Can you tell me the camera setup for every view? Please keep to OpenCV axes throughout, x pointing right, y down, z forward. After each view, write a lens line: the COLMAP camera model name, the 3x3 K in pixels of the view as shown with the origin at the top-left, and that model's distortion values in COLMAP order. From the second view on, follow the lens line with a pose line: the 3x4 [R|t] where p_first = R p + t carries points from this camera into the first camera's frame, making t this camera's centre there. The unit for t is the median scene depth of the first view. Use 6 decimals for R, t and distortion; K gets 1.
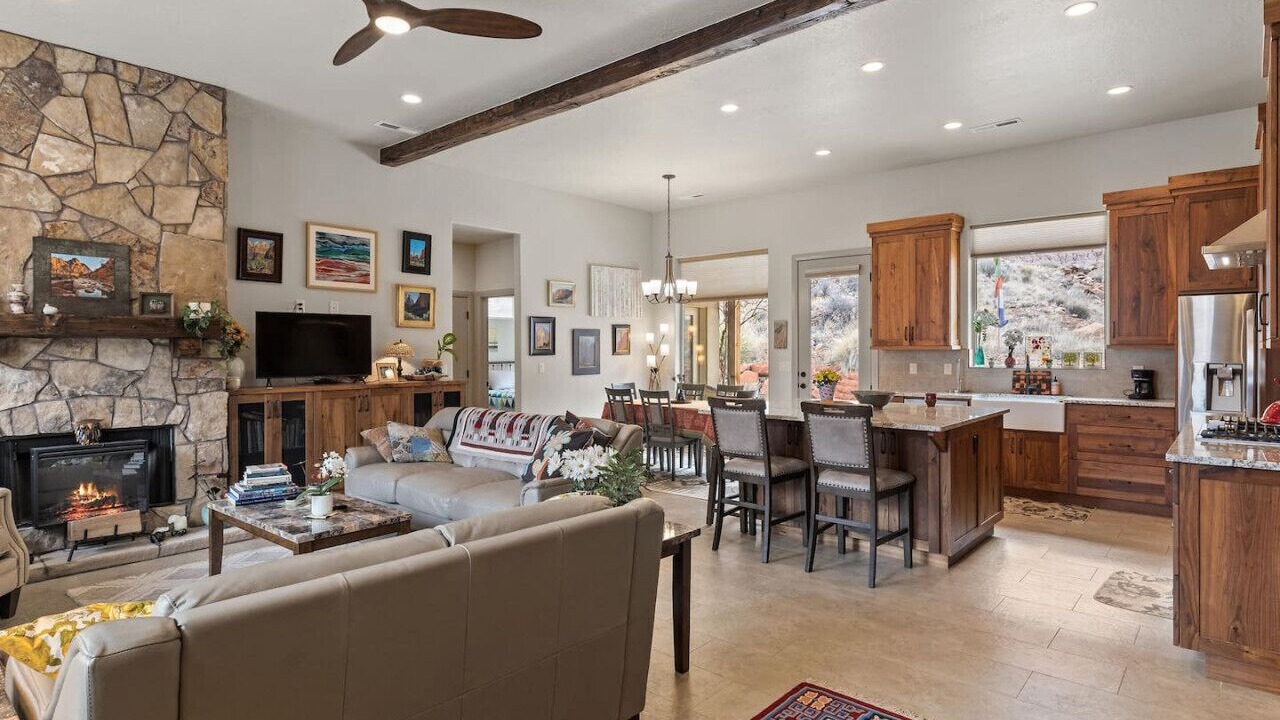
lens RADIAL K [[693.6, 0, 637.3], [0, 693.6, 348.5], [0, 0, 1]] dist [0.006978, -0.002656]
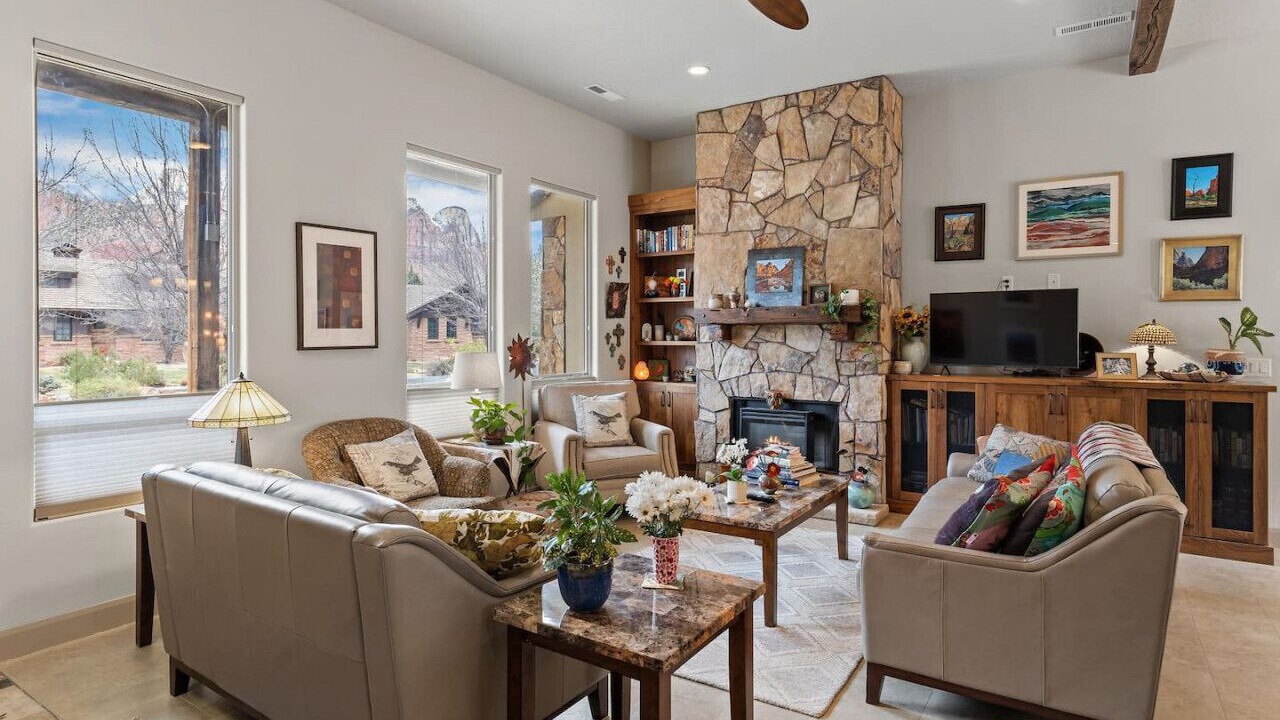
lens RADIAL K [[693.6, 0, 638.2], [0, 693.6, 336.4], [0, 0, 1]] dist [0.006978, -0.002656]
pose [[0.119992, 0.003988, -0.992767, 0.381383], [0.001858, 0.999989, 0.004241, 0.000020], [0.992773, -0.002354, 0.119983, 0.548793]]
